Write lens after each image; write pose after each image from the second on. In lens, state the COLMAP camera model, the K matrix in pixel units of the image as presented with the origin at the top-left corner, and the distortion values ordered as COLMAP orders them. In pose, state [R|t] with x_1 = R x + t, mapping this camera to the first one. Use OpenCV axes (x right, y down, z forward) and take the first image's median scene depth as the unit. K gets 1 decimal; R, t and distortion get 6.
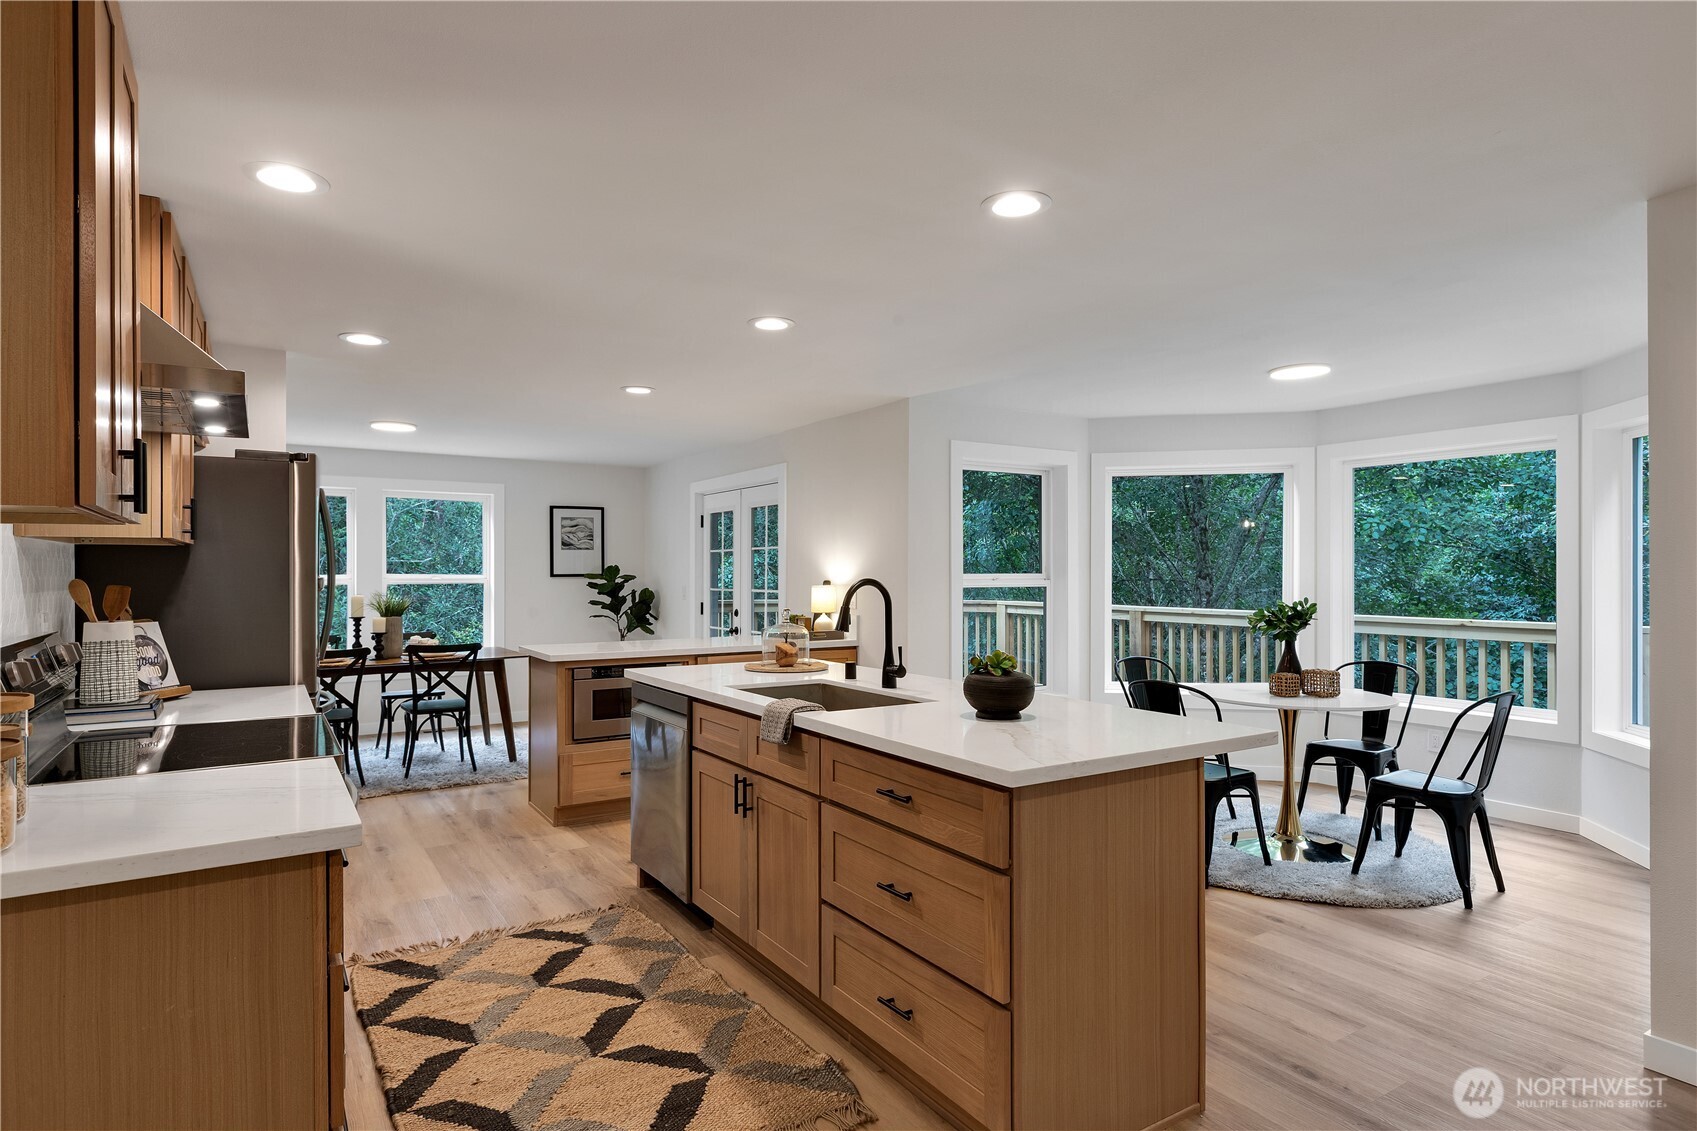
lens RADIAL K [[934.3, 0, 856.4], [0, 934.3, 571.8], [0, 0, 1]] dist [0.021668, -0.004580]
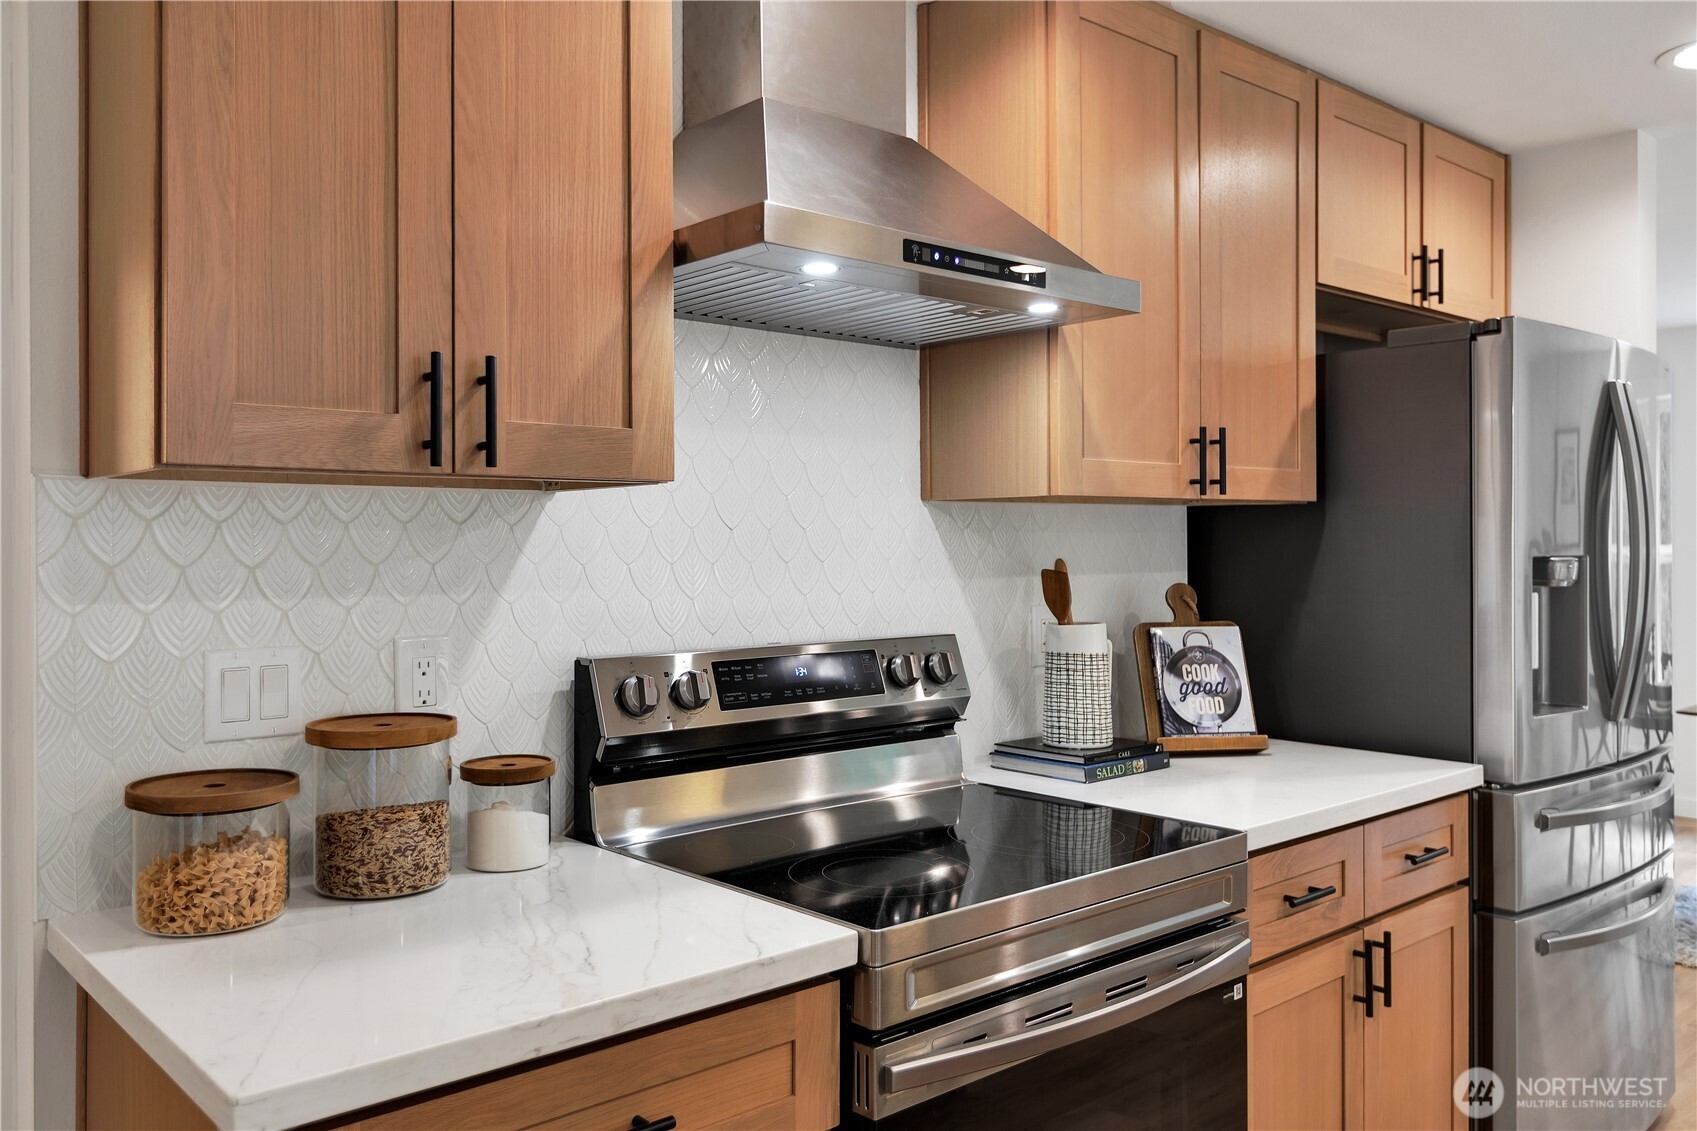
lens RADIAL K [[1338.8, 0, 856.0], [0, 1338.8, 562.4], [0, 0, 1]] dist [0.001571, -0.001111]
pose [[0.154268, 0.020355, -0.987819, 0.066315], [0.001462, 0.999782, 0.020829, -0.005890], [0.988028, -0.004657, 0.154205, 0.403697]]
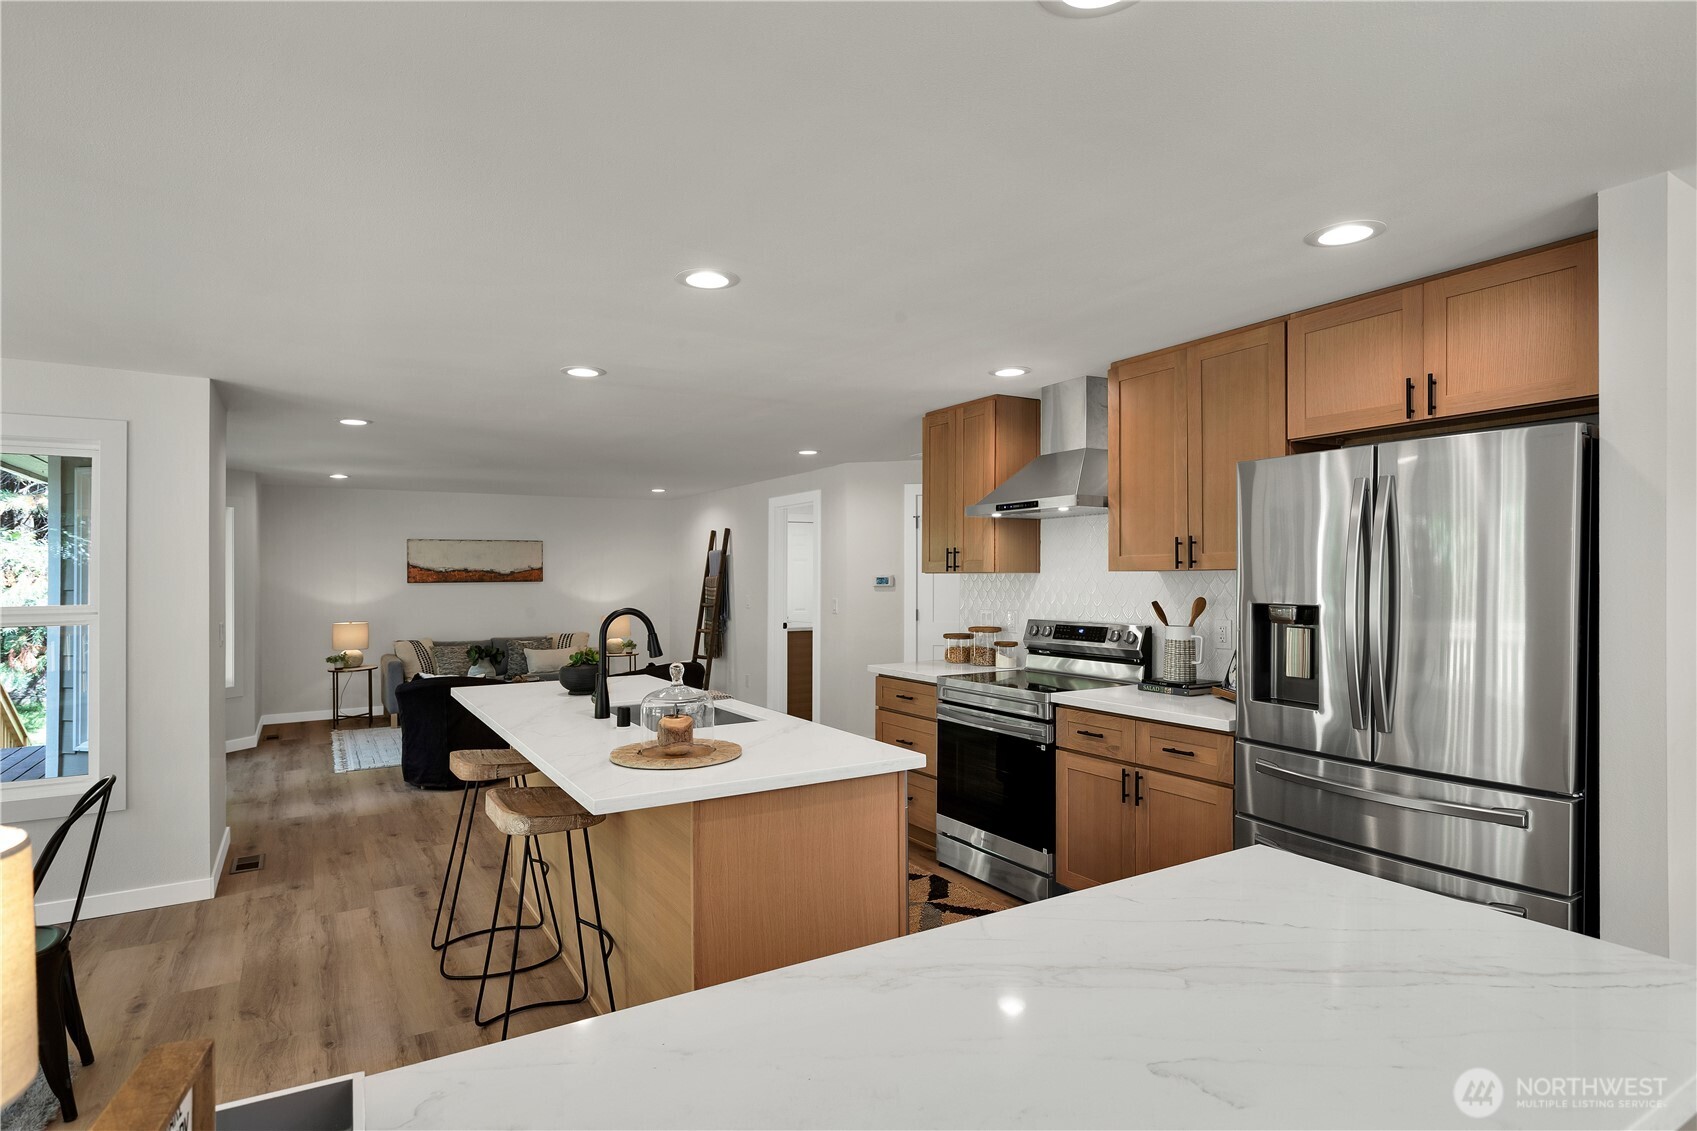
lens RADIAL K [[895.0, 0, 841.1], [0, 895.0, 576.7], [0, 0, 1]] dist [-0.000846, 0.000096]
pose [[-0.999510, 0.008907, 0.030020, -0.167811], [0.008911, 0.999960, 0.000001, -0.017262], [-0.030019, 0.000268, -0.999549, 1.380529]]
